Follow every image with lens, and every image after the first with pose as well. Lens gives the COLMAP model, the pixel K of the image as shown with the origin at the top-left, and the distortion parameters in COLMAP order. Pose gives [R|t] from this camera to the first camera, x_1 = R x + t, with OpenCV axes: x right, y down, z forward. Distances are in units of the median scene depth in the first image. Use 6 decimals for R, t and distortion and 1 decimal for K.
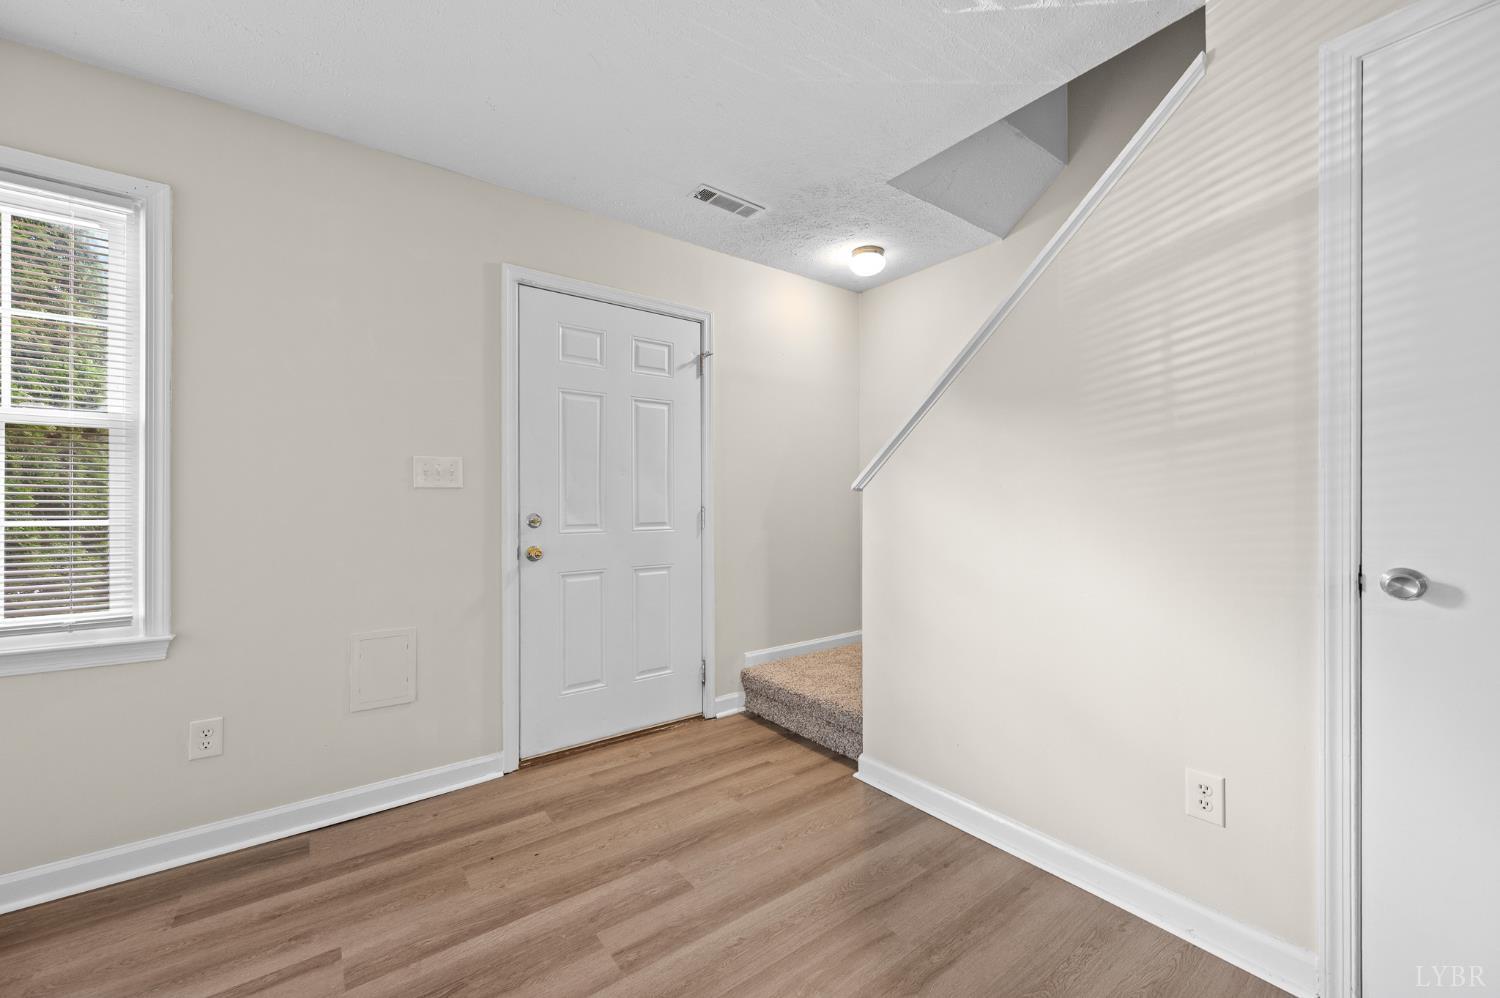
lens RADIAL K [[592.9, 0, 753.5], [0, 592.9, 497.8], [0, 0, 1]] dist [-0.000730, 0.000094]
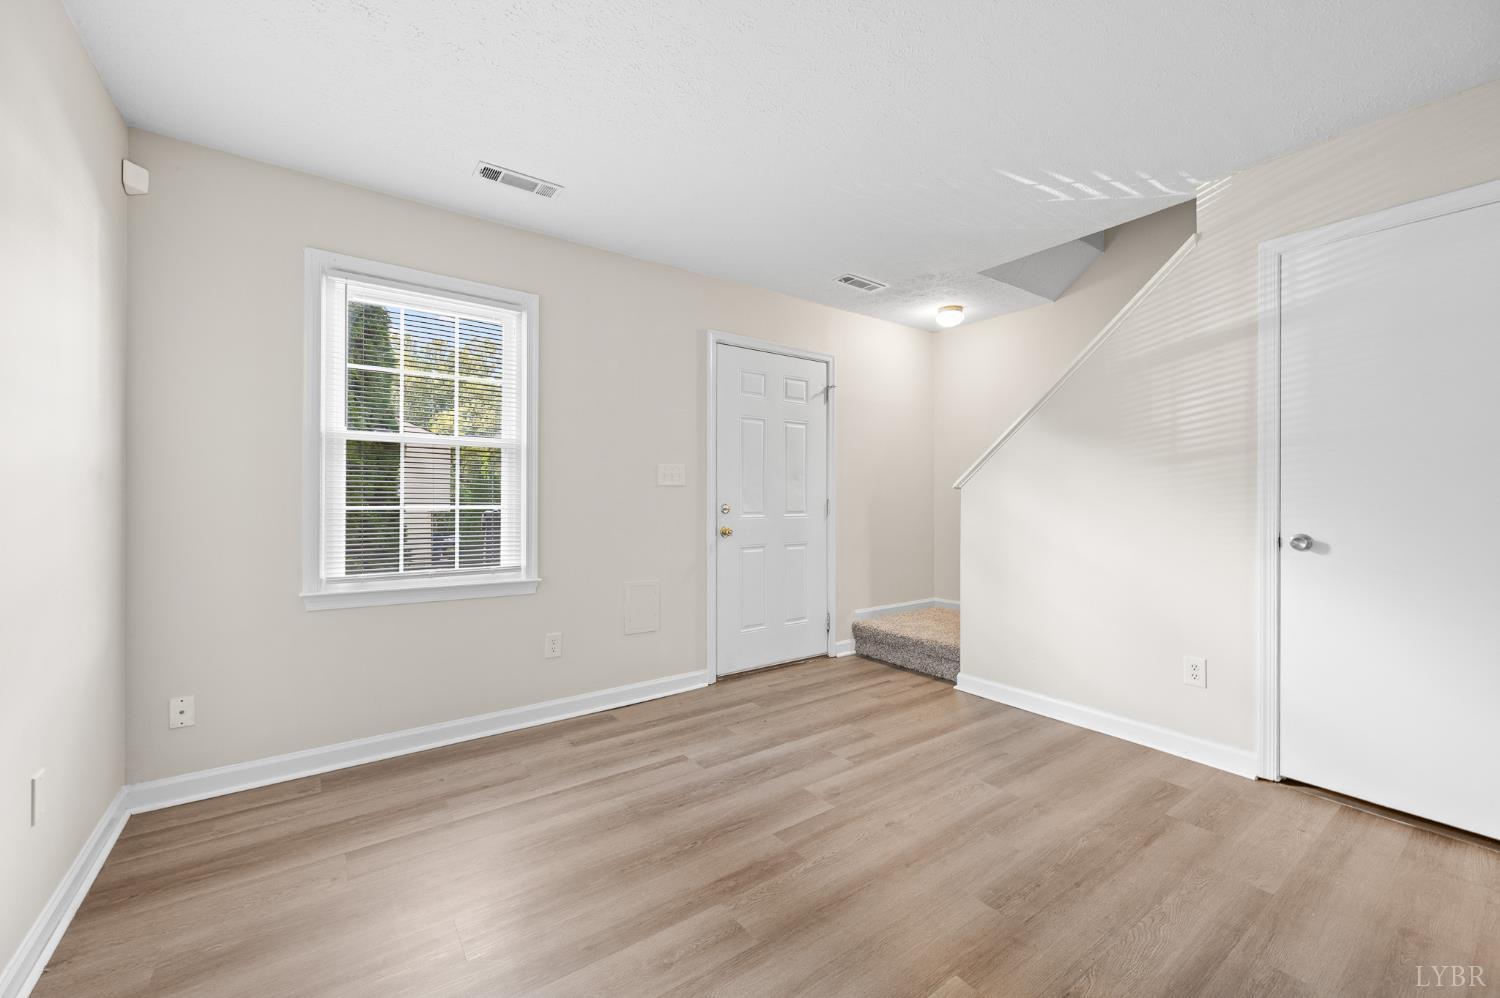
lens RADIAL K [[594.7, 0, 752.2], [0, 594.7, 490.5], [0, 0, 1]] dist [-0.001794, -0.000209]
pose [[0.999779, 0.004725, -0.020486, -0.317137], [-0.004779, 0.999985, -0.002571, -0.001995], [0.020473, 0.002668, 0.999787, -0.487623]]
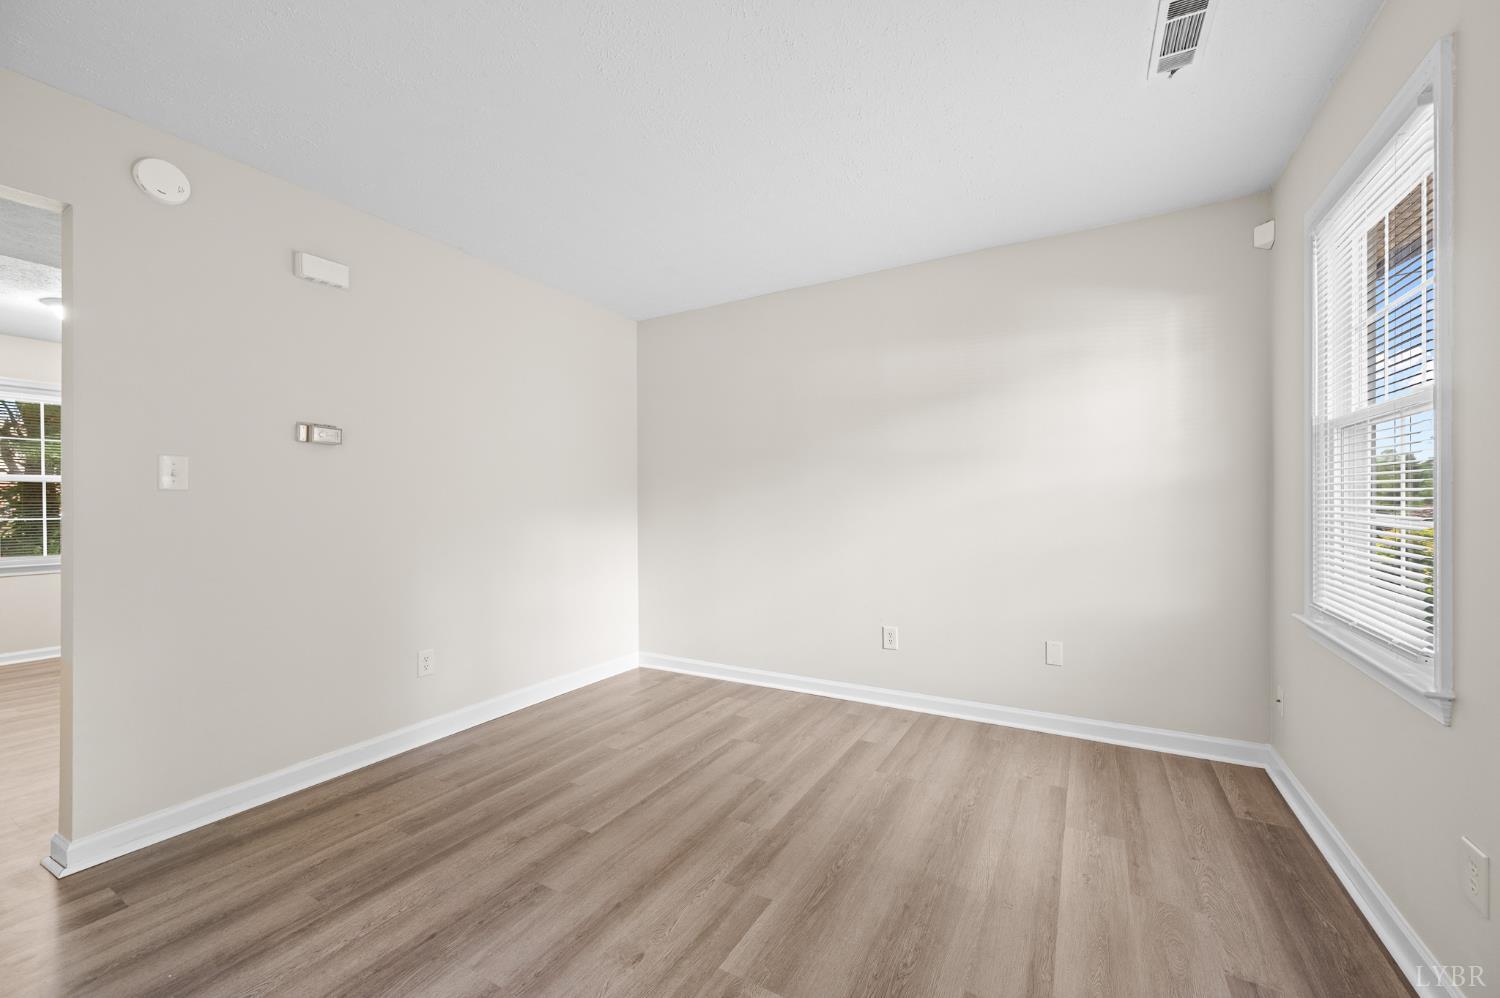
lens RADIAL K [[602.3, 0, 750.0], [0, 602.3, 499.0], [0, 0, 1]] dist [0.000130, 0.000028]
pose [[-0.919366, 0.006317, -0.393352, 0.024888], [0.012401, 0.999840, -0.012927, 0.005658], [0.393208, -0.016762, -0.919297, 1.109581]]
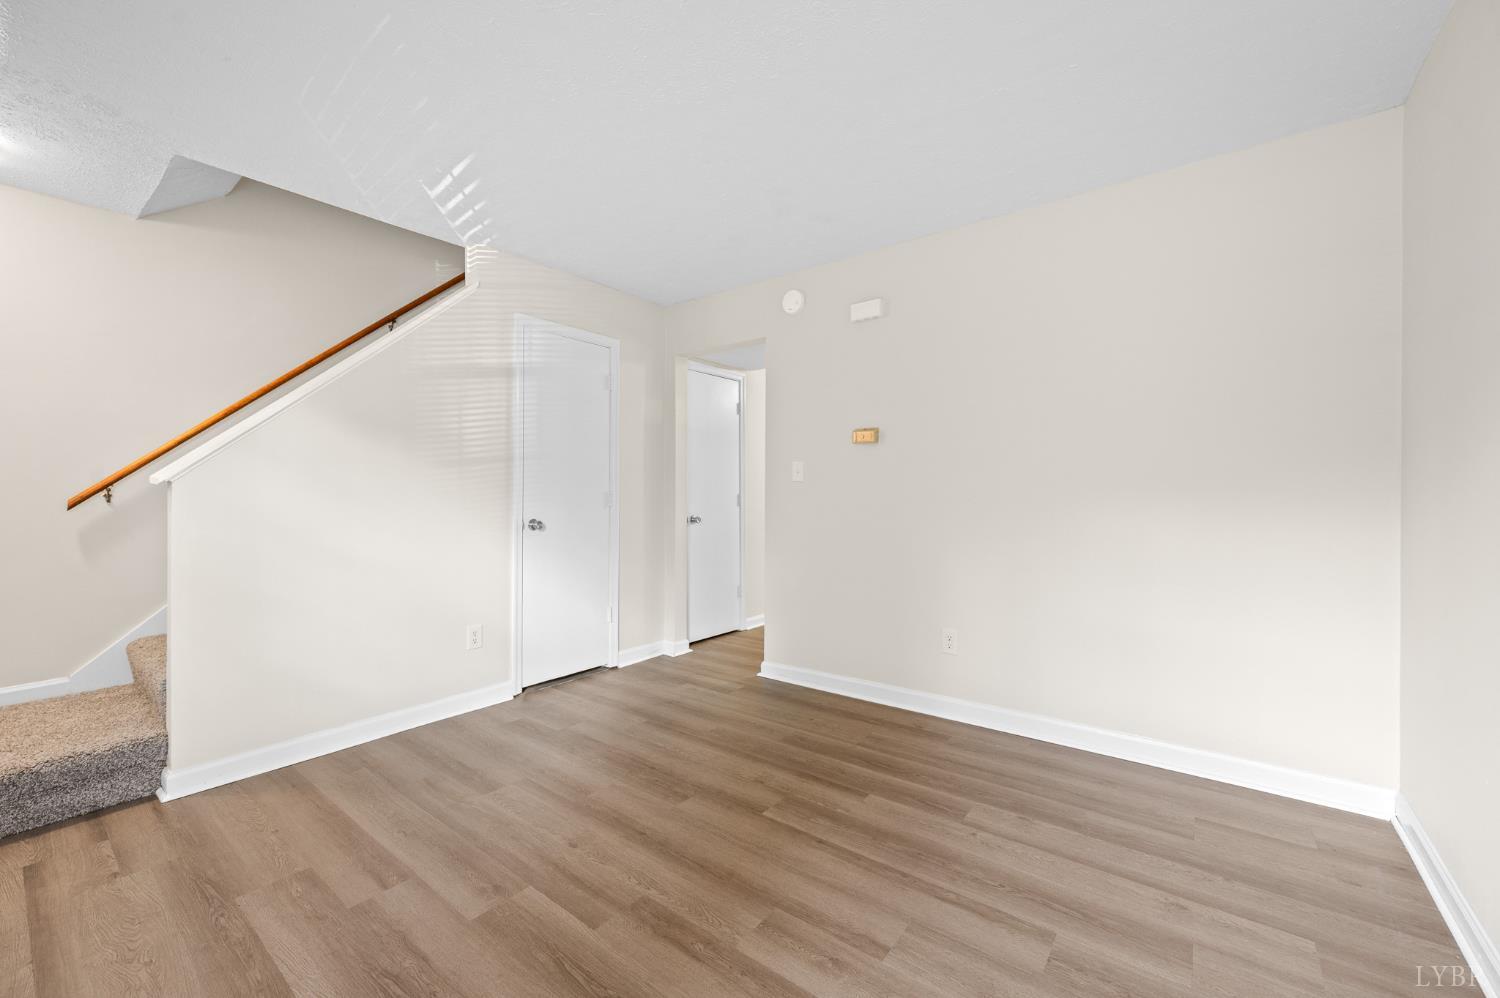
lens RADIAL K [[592.9, 0, 753.5], [0, 592.9, 497.8], [0, 0, 1]] dist [-0.000730, 0.000094]
pose [[-0.258184, -0.002857, 0.966091, -1.012965], [-0.000321, 0.999996, 0.002872, 0.005949], [-0.966096, 0.000432, -0.258184, 0.401135]]
